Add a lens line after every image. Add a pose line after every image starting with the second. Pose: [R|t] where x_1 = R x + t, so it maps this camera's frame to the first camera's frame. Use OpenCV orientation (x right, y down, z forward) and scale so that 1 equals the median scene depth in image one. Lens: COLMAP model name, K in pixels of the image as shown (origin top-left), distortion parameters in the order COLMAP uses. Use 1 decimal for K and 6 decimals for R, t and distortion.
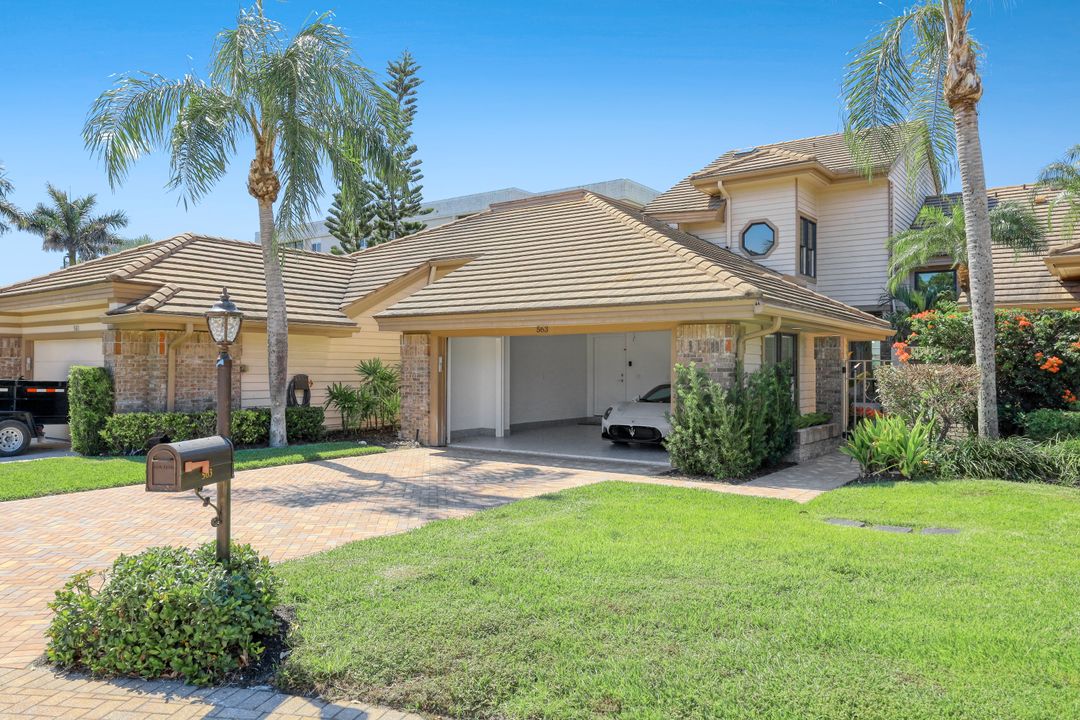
lens RADIAL K [[773.2, 0, 540.0], [0, 773.2, 360.0], [0, 0, 1]] dist [-0.001452, 0.002296]
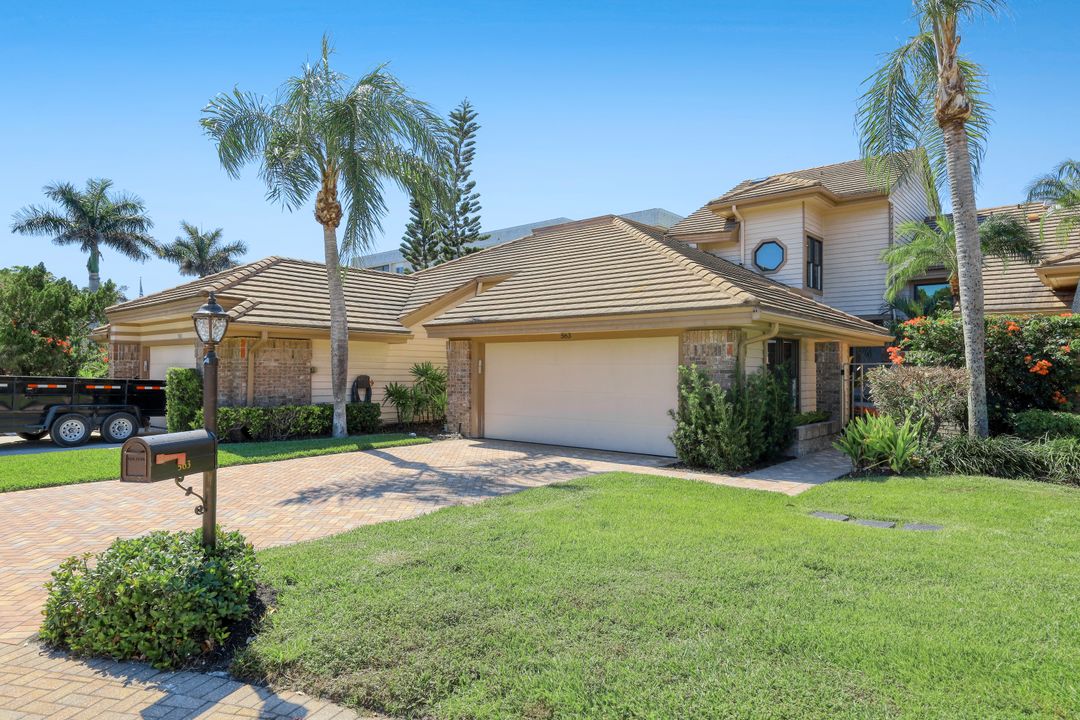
lens RADIAL K [[651.8, 0, 540.0], [0, 651.8, 360.0], [0, 0, 1]] dist [0.002603, -0.000765]
pose [[0.996917, 0.000822, -0.078464, 0.046698], [-0.001391, 0.999973, -0.007204, 0.003246], [0.078456, 0.007291, 0.996891, 0.054454]]
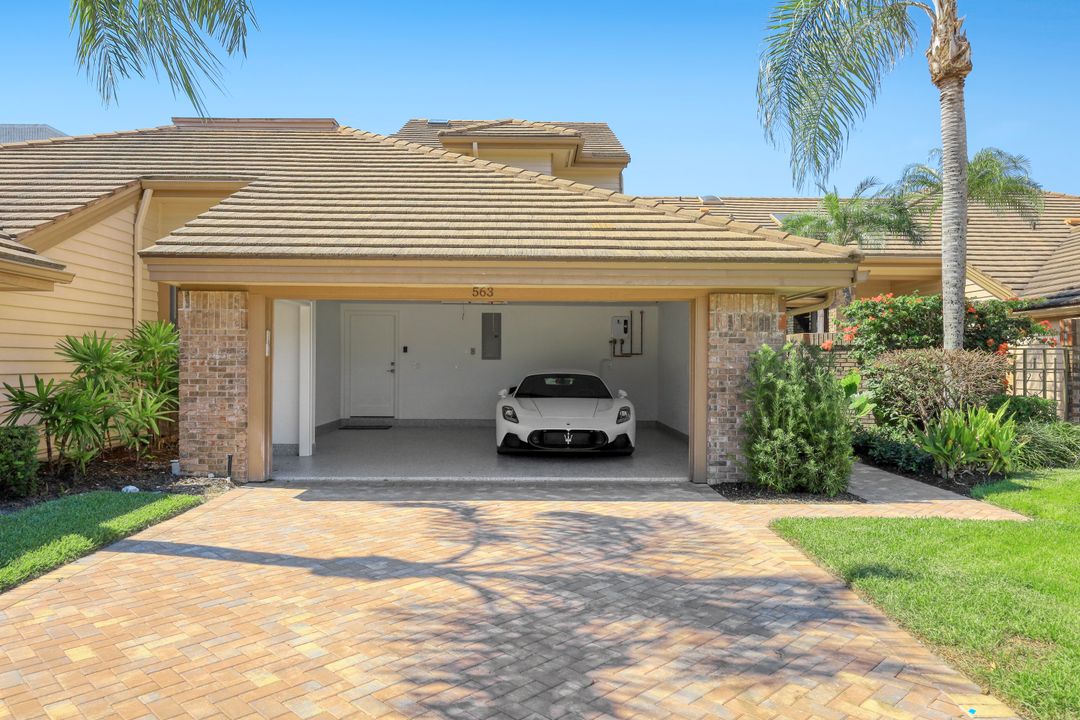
lens RADIAL K [[732.3, 0, 540.0], [0, 732.3, 360.0], [0, 0, 1]] dist [0.001120, 0.000673]
pose [[0.796508, 0.002924, 0.604622, -0.393501], [-0.008782, 0.999939, 0.006732, 0.016187], [-0.604565, -0.010672, 0.796484, 0.549258]]
